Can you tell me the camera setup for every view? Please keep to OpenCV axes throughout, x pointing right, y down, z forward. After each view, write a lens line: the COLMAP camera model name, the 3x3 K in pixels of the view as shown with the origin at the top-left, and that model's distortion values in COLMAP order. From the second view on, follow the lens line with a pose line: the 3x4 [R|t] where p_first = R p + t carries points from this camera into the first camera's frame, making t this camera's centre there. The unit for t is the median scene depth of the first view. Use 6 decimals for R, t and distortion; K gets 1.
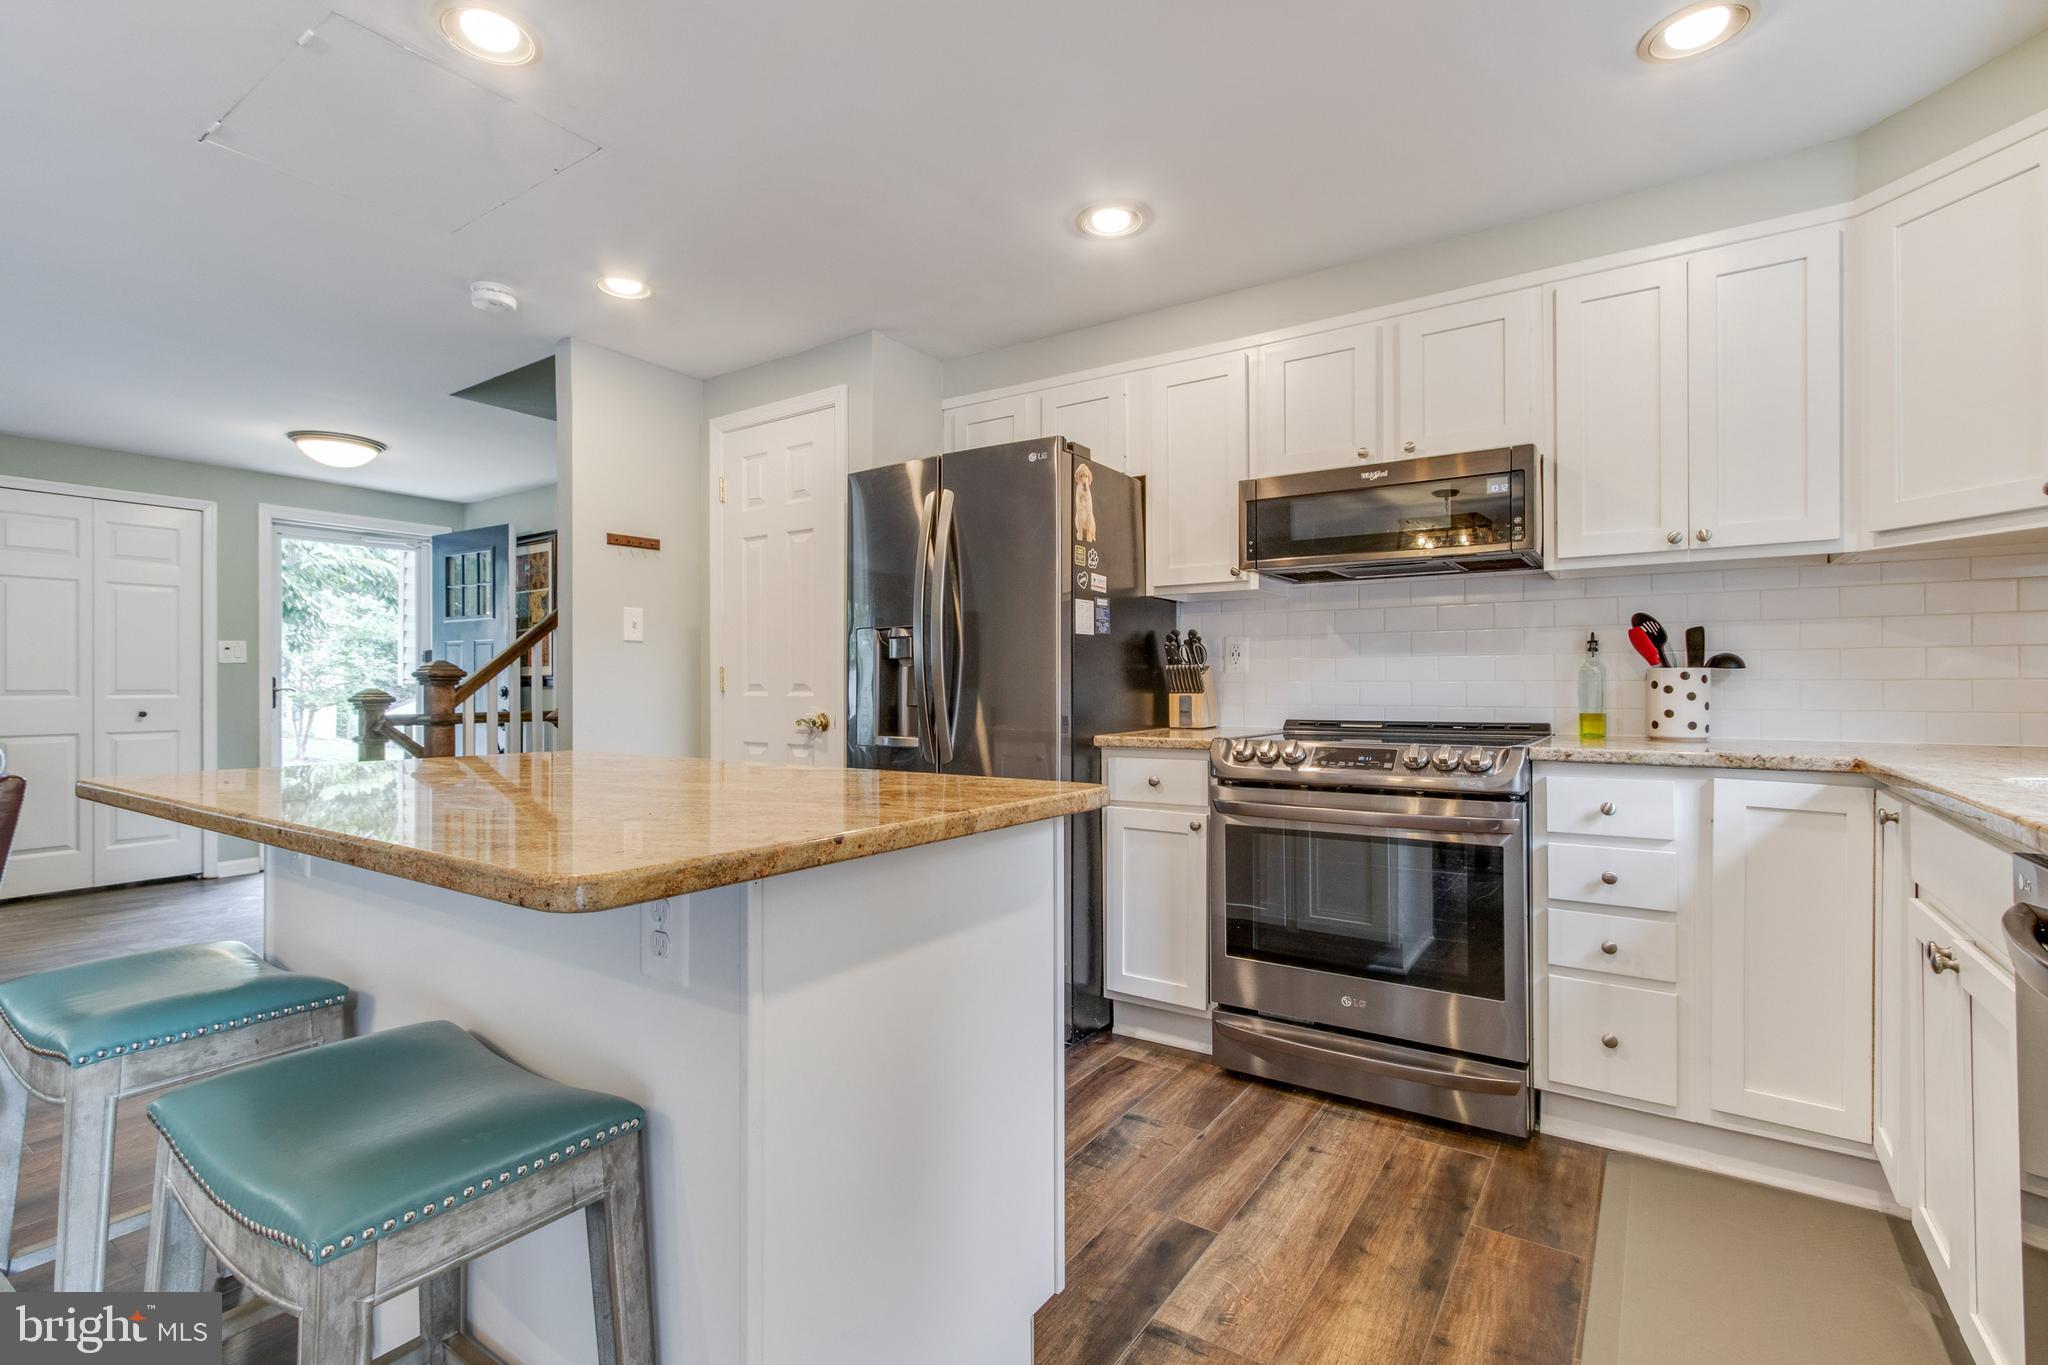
lens RADIAL K [[954.6, 0, 1009.7], [0, 954.6, 681.0], [0, 0, 1]] dist [-0.000749, -0.000214]
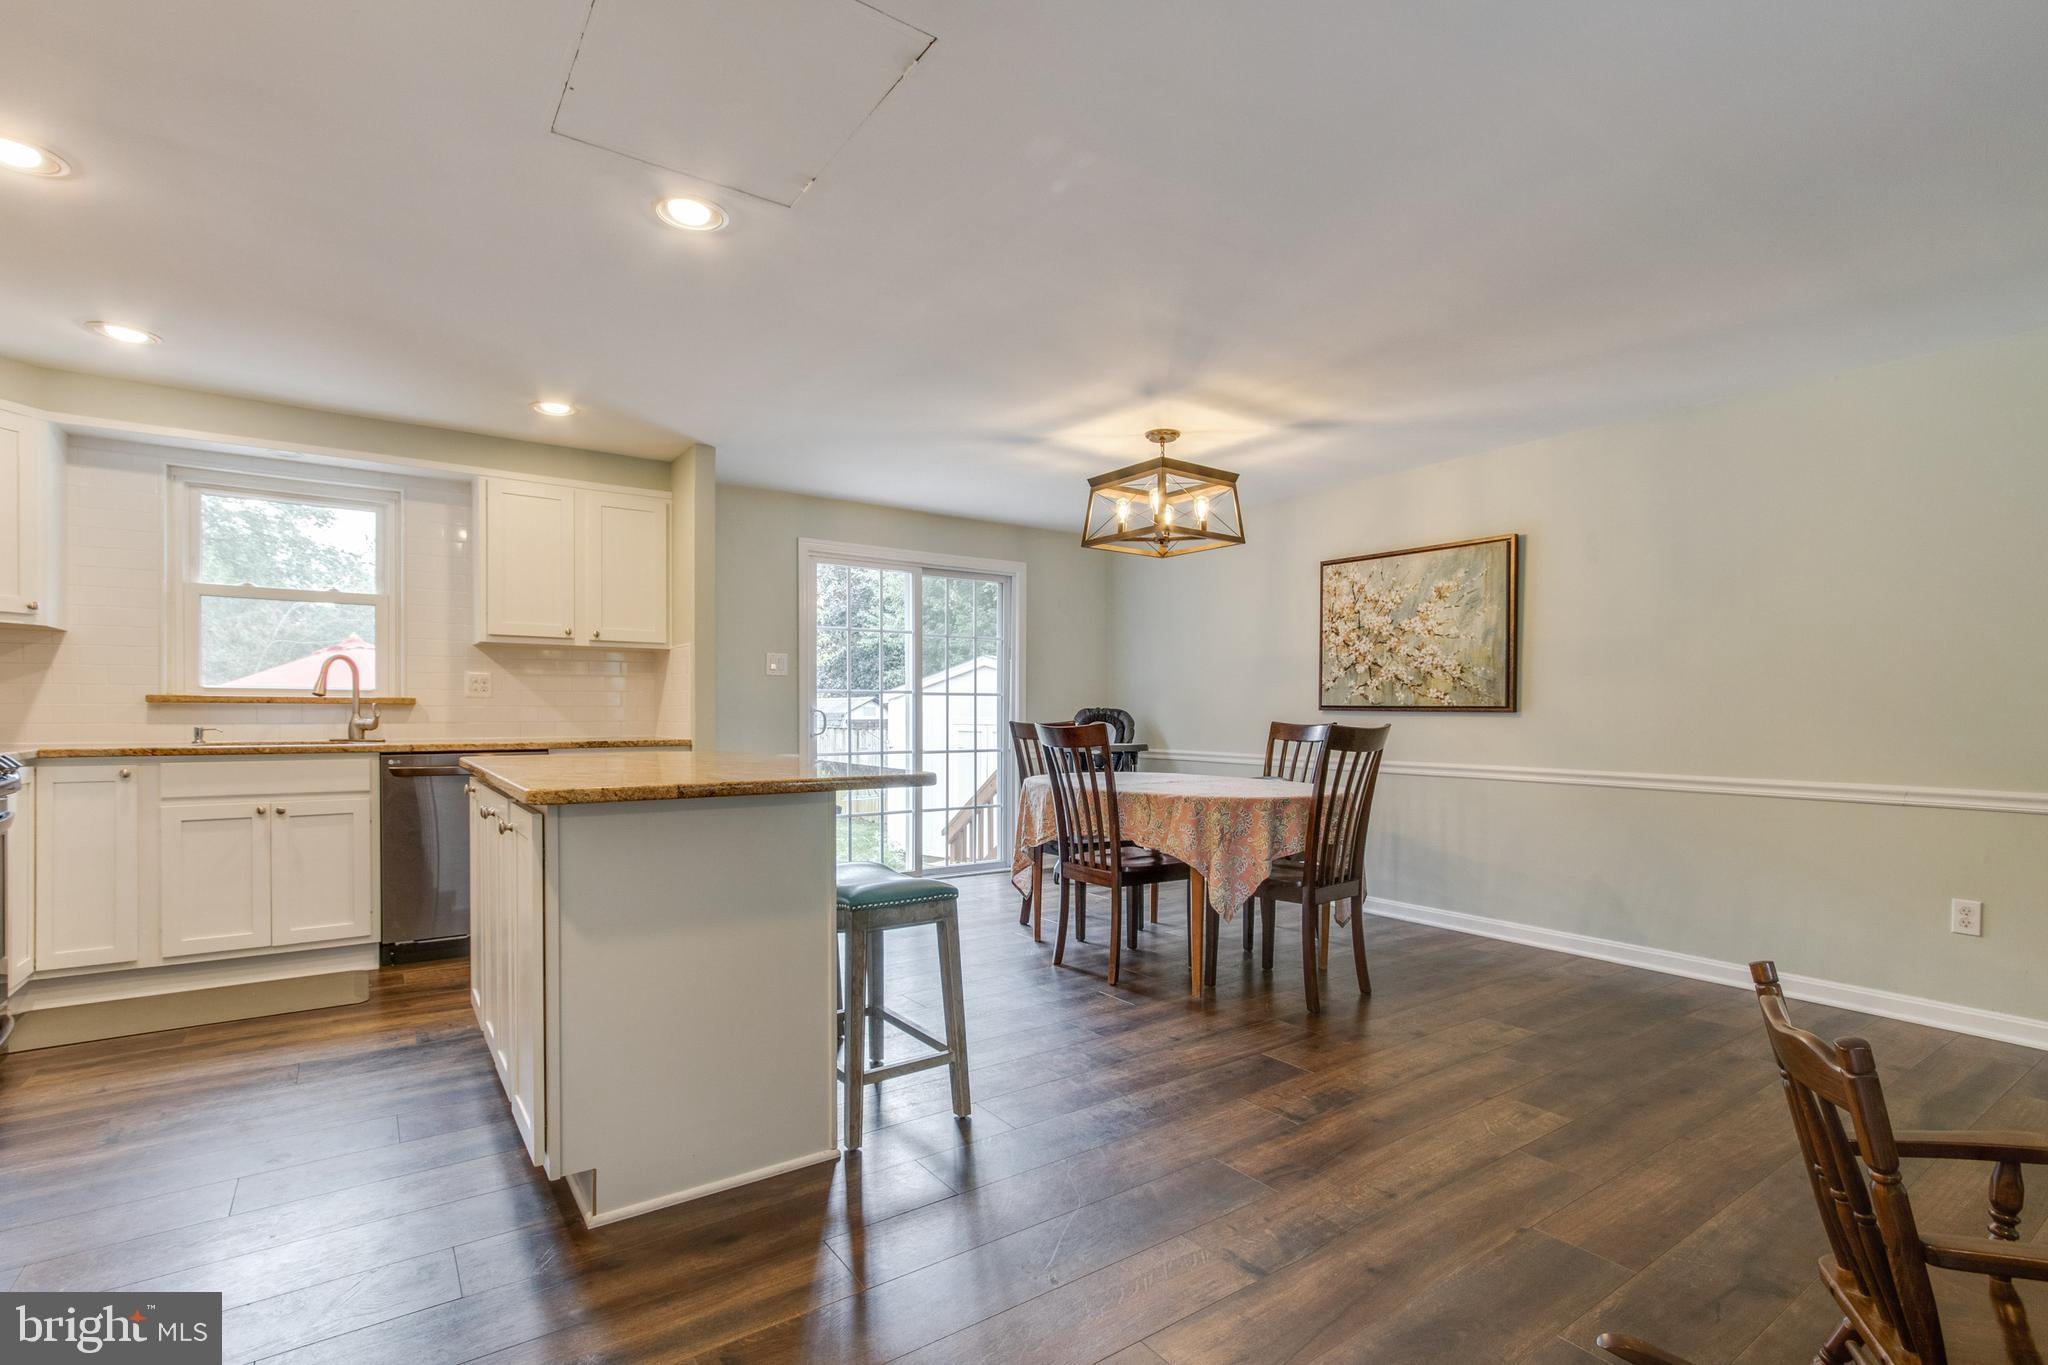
lens RADIAL K [[964.2, 0, 1022.6], [0, 964.2, 724.2], [0, 0, 1]] dist [-0.000029, 0.000154]
pose [[-0.938016, -0.006935, 0.346522, -0.528054], [-0.005105, 0.999968, 0.006193, 0.007055], [-0.346554, 0.004040, -0.938021, 0.772384]]
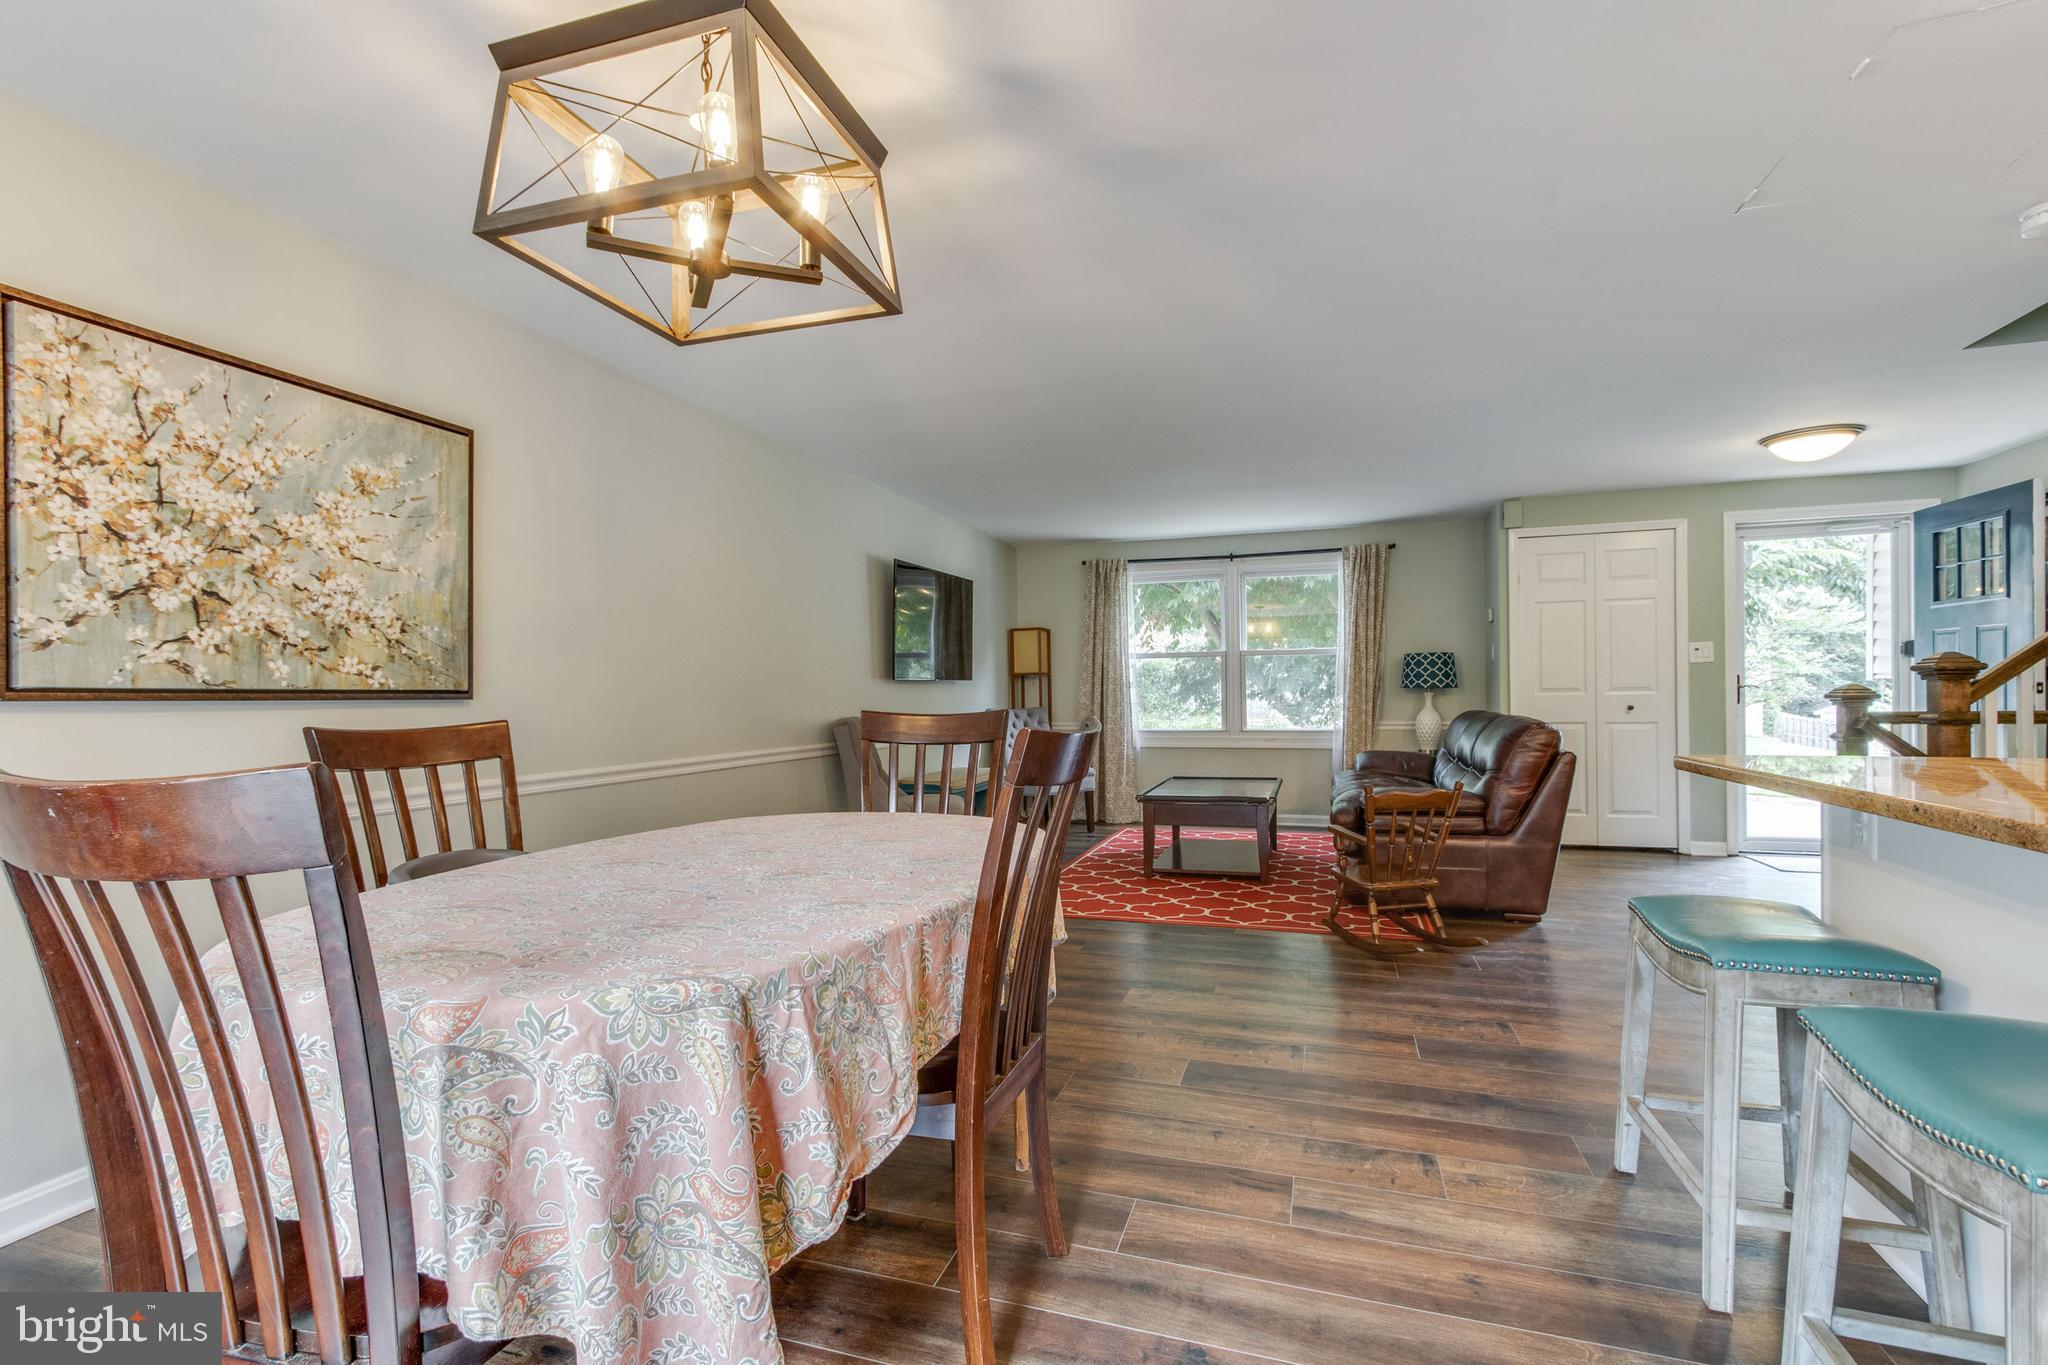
lens RADIAL K [[935.4, 0, 1018.1], [0, 935.4, 697.9], [0, 0, 1]] dist [-0.002601, 0.004188]
pose [[0.278741, 0.002748, -0.960362, 0.001150], [0.017591, 0.999814, 0.007967, -0.000282], [0.960205, -0.019115, 0.278641, -0.064627]]
